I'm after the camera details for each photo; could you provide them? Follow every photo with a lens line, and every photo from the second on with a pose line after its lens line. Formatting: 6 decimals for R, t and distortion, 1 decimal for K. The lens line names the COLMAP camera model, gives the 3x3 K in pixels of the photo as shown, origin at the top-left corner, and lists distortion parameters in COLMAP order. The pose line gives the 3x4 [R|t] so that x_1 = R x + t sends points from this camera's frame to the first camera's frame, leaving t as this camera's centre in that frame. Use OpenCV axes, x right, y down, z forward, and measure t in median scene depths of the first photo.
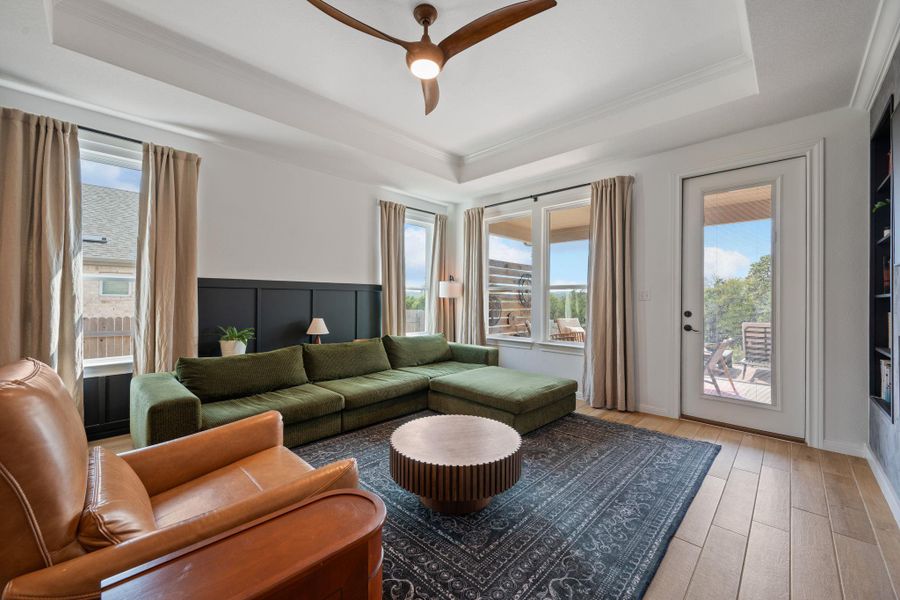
lens RADIAL K [[351.7, 0, 451.7], [0, 351.7, 299.5], [0, 0, 1]] dist [-0.003477, 0.000337]
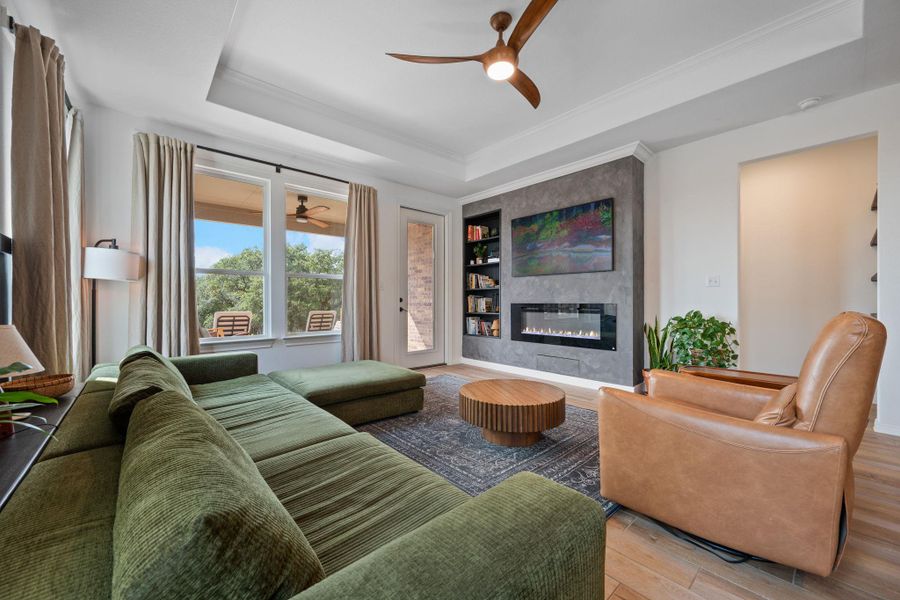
lens RADIAL K [[351.7, 0, 447.5], [0, 351.7, 300.5], [0, 0, 1]] dist [-0.003477, 0.000337]
pose [[0.079715, -0.011919, 0.996746, -0.573125], [-0.004591, 0.999914, 0.012324, 0.020030], [-0.996807, -0.005559, 0.079654, 0.508749]]
